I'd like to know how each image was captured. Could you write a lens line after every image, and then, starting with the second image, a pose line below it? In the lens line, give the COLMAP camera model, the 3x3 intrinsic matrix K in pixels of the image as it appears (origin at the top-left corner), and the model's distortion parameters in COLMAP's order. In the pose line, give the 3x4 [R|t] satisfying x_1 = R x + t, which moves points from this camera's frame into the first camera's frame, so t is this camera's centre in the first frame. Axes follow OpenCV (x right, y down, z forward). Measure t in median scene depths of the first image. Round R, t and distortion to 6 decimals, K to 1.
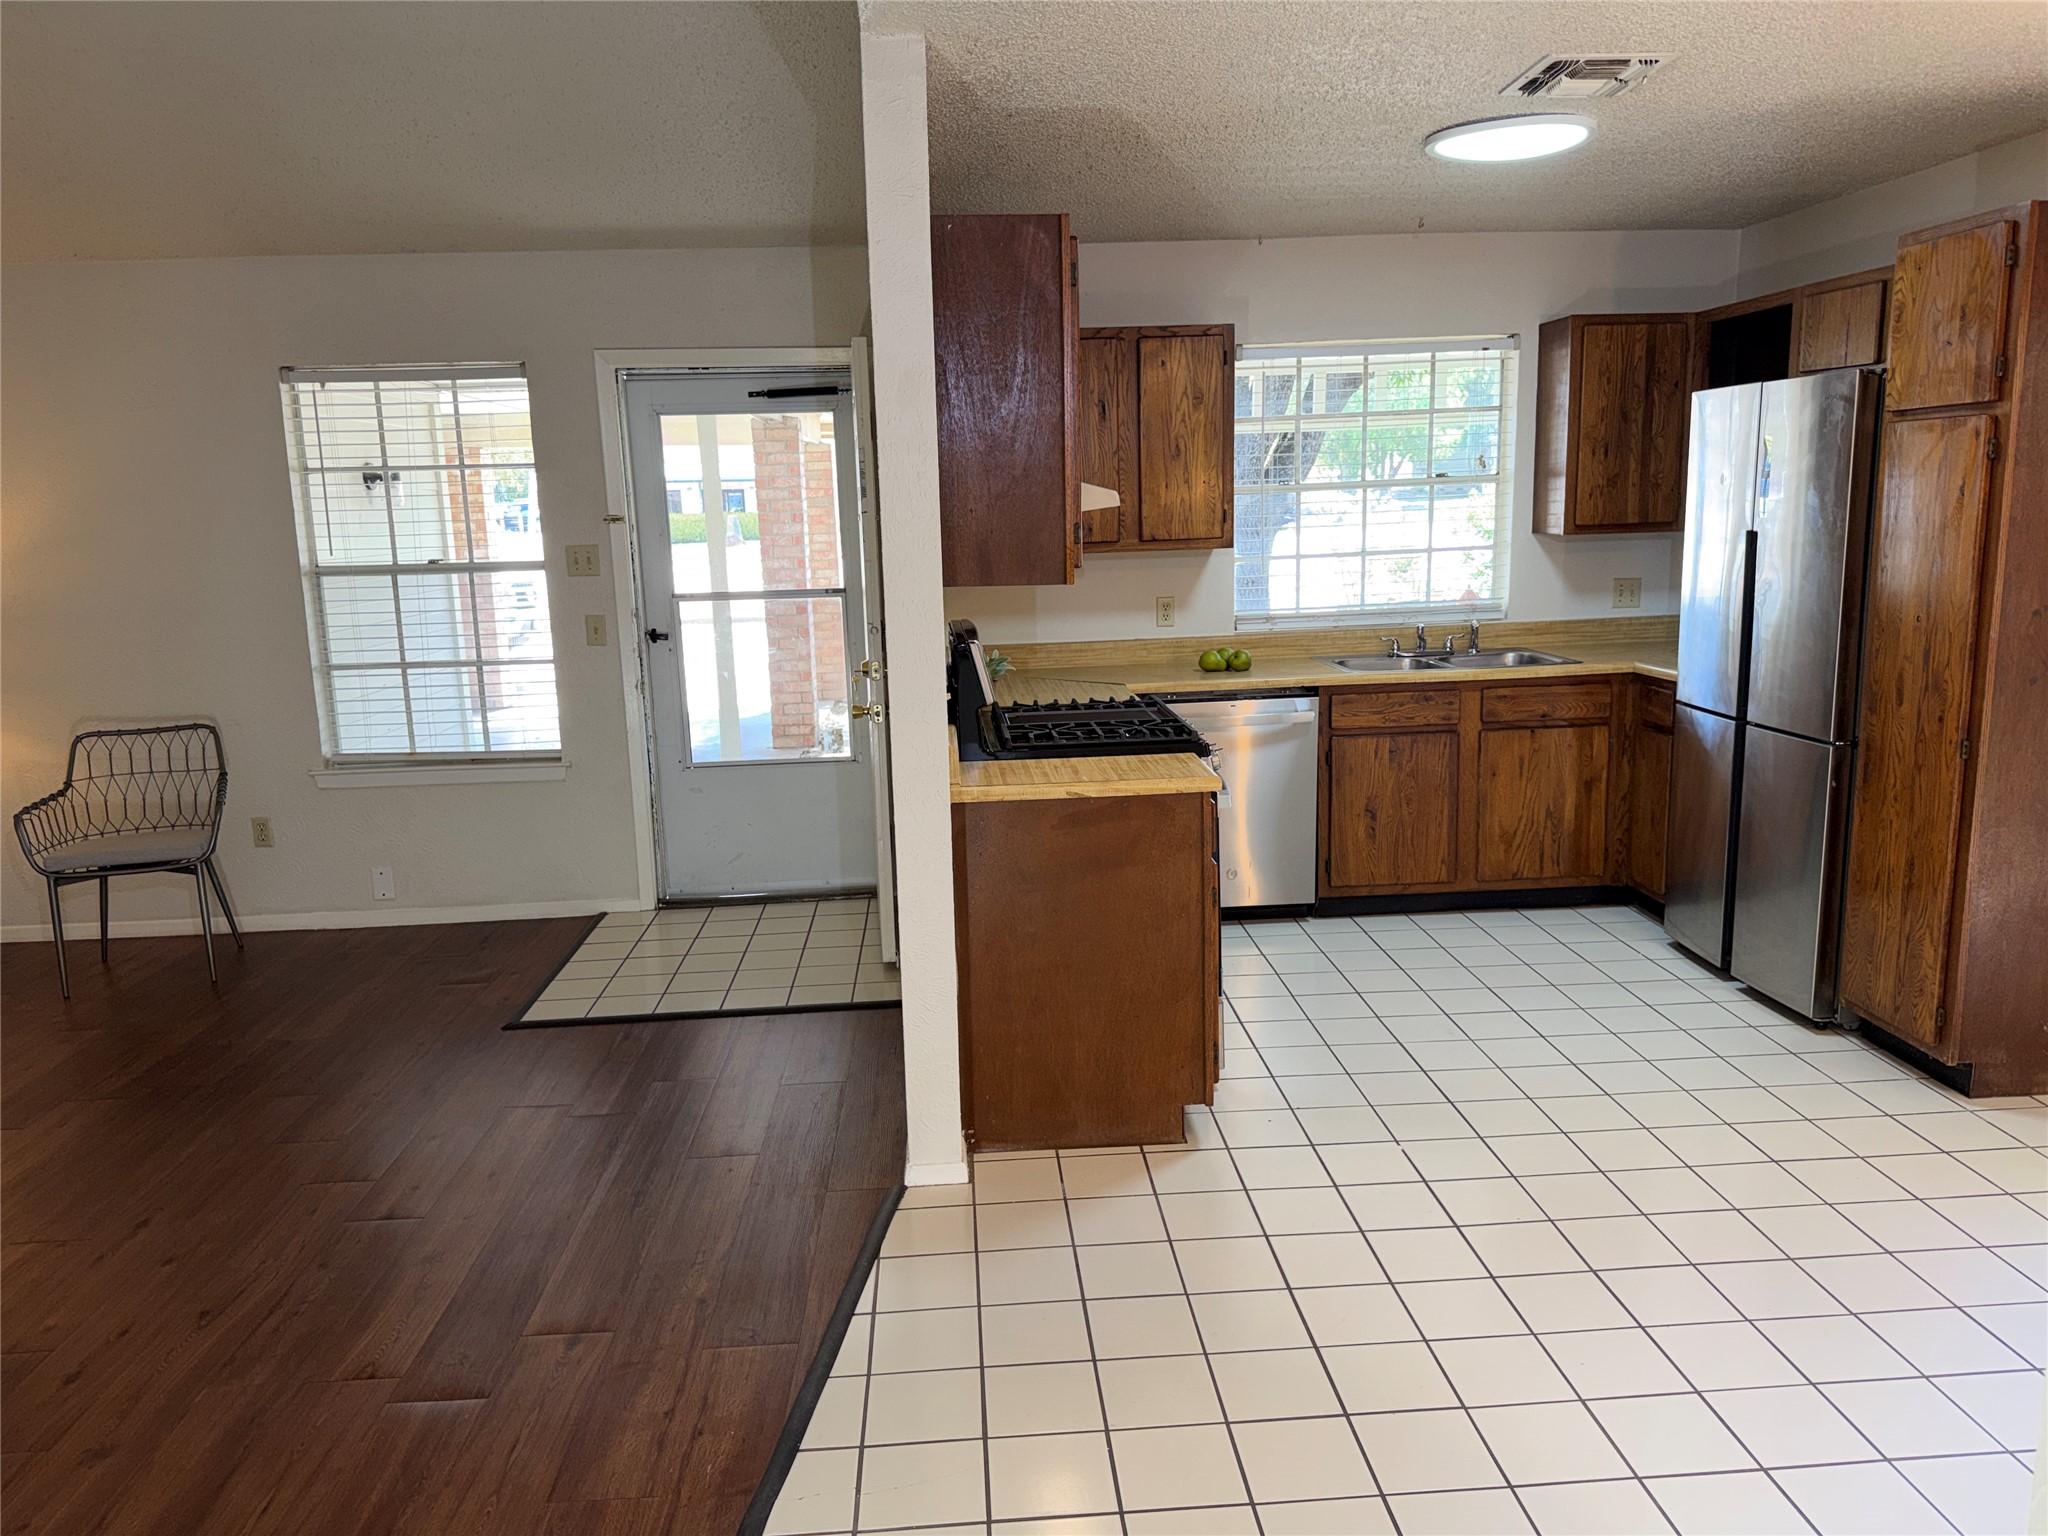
lens RADIAL K [[1455.4, 0, 1016.9], [0, 1455.4, 770.2], [0, 0, 1]] dist [0.082837, -0.114561]
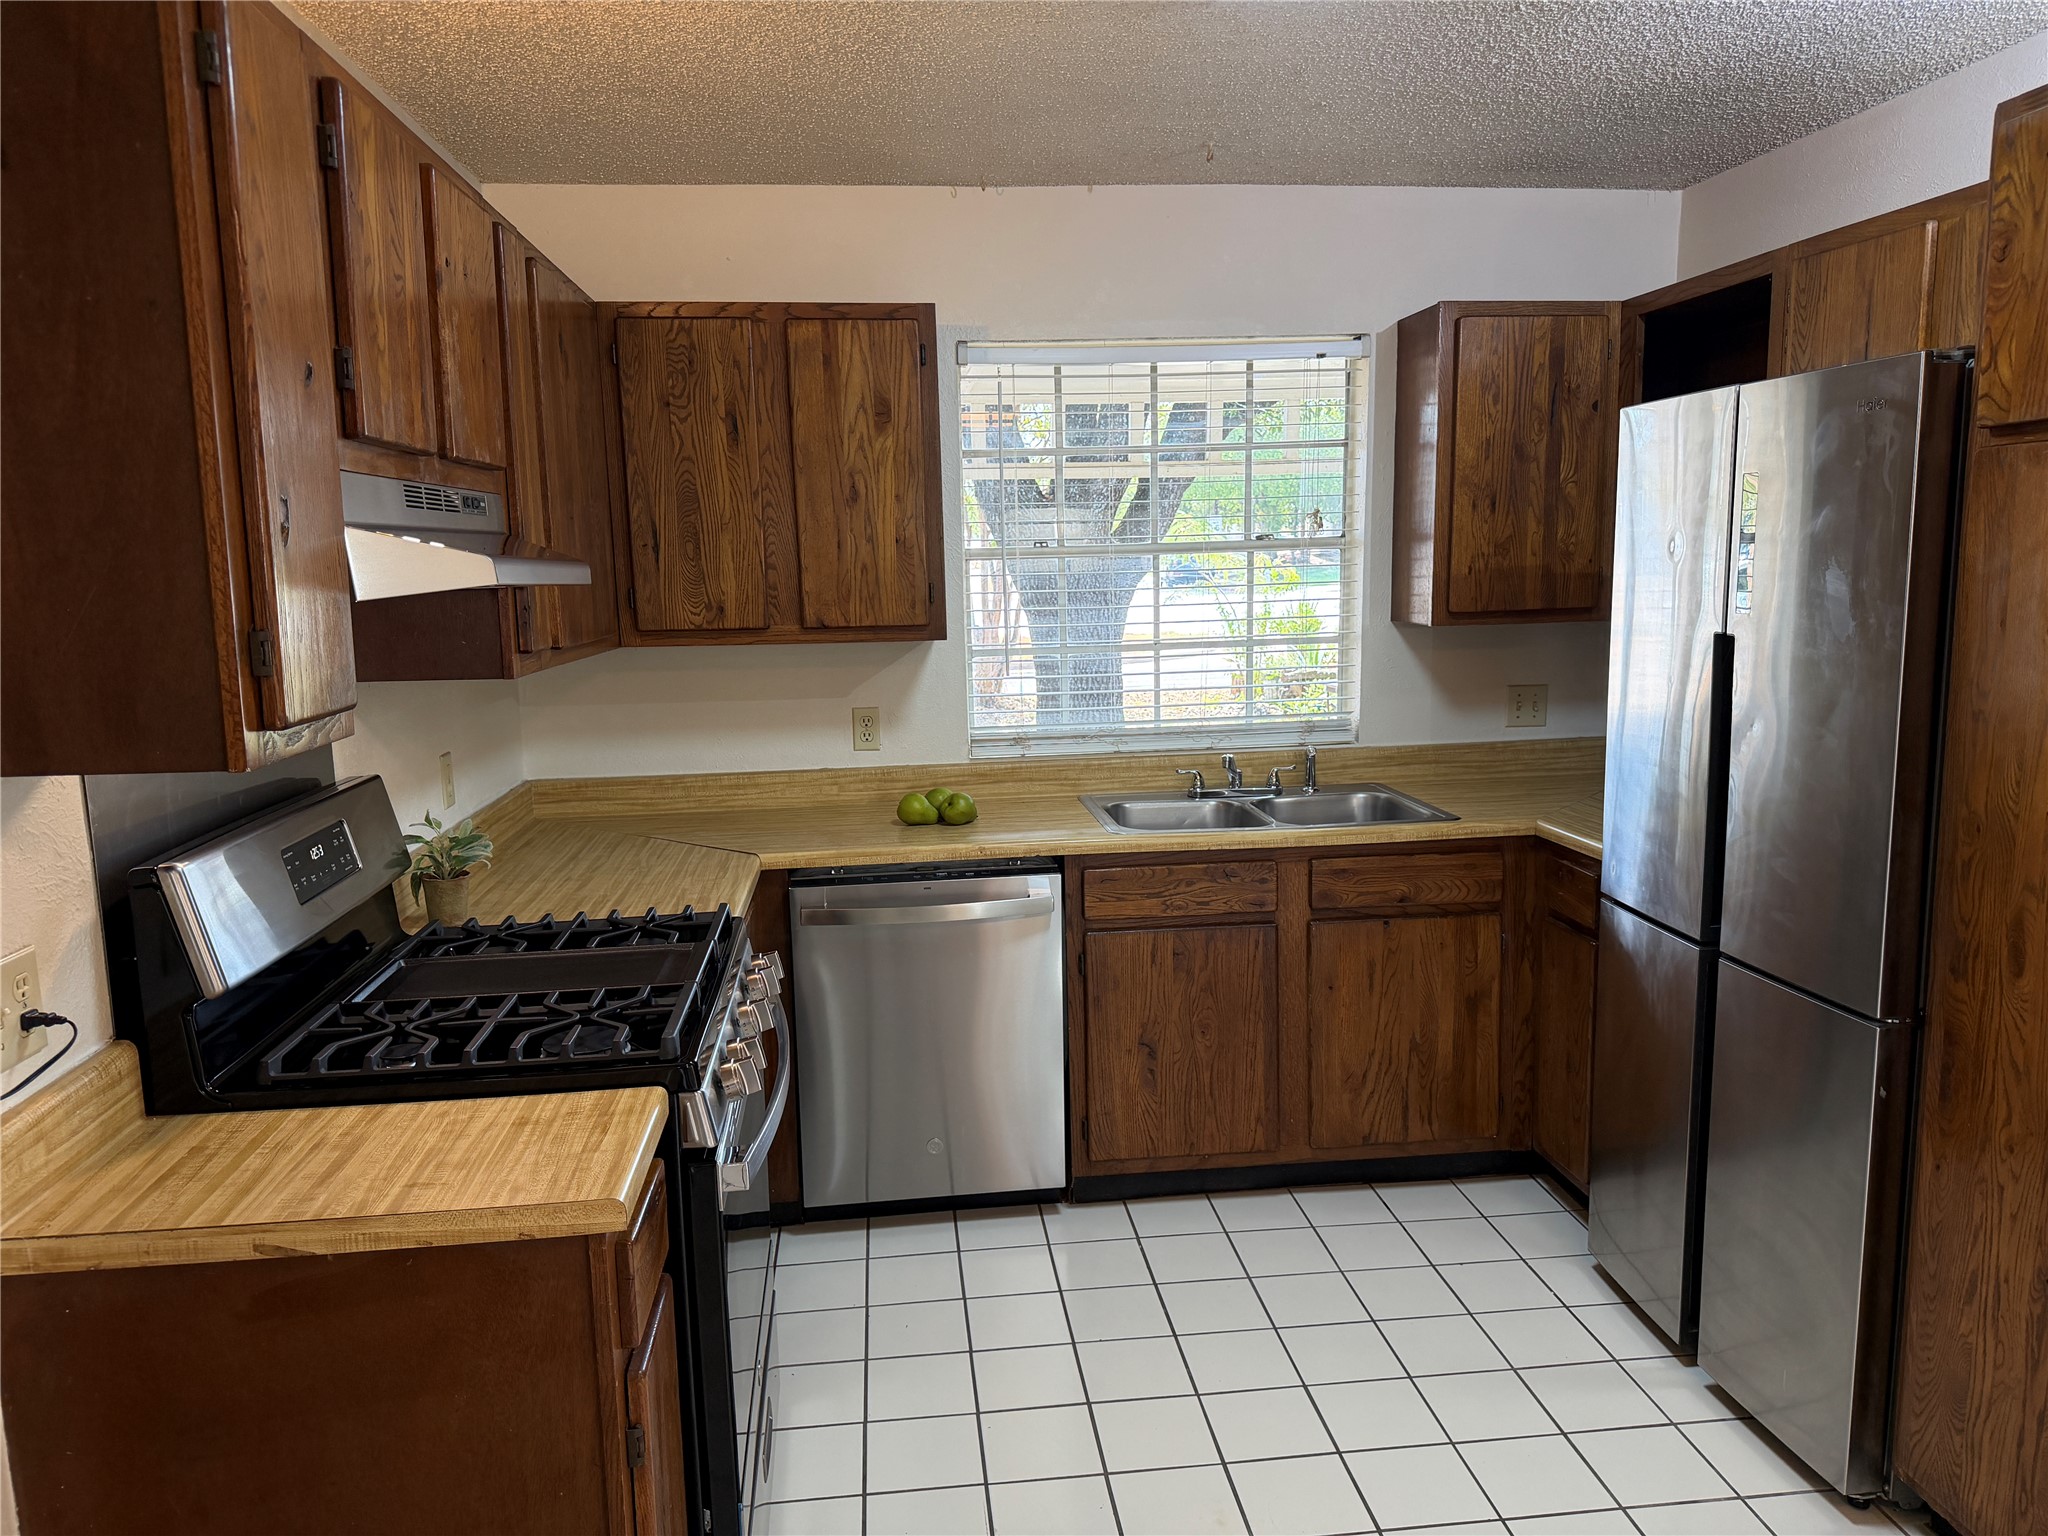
lens RADIAL K [[1444.5, 0, 1027.0], [0, 1444.5, 772.6], [0, 0, 1]] dist [0.084907, -0.084184]
pose [[0.998768, 0.001481, 0.049593, 0.174739], [0.000145, 0.999463, -0.032764, -0.080787], [-0.049615, 0.032731, 0.998232, 0.394165]]
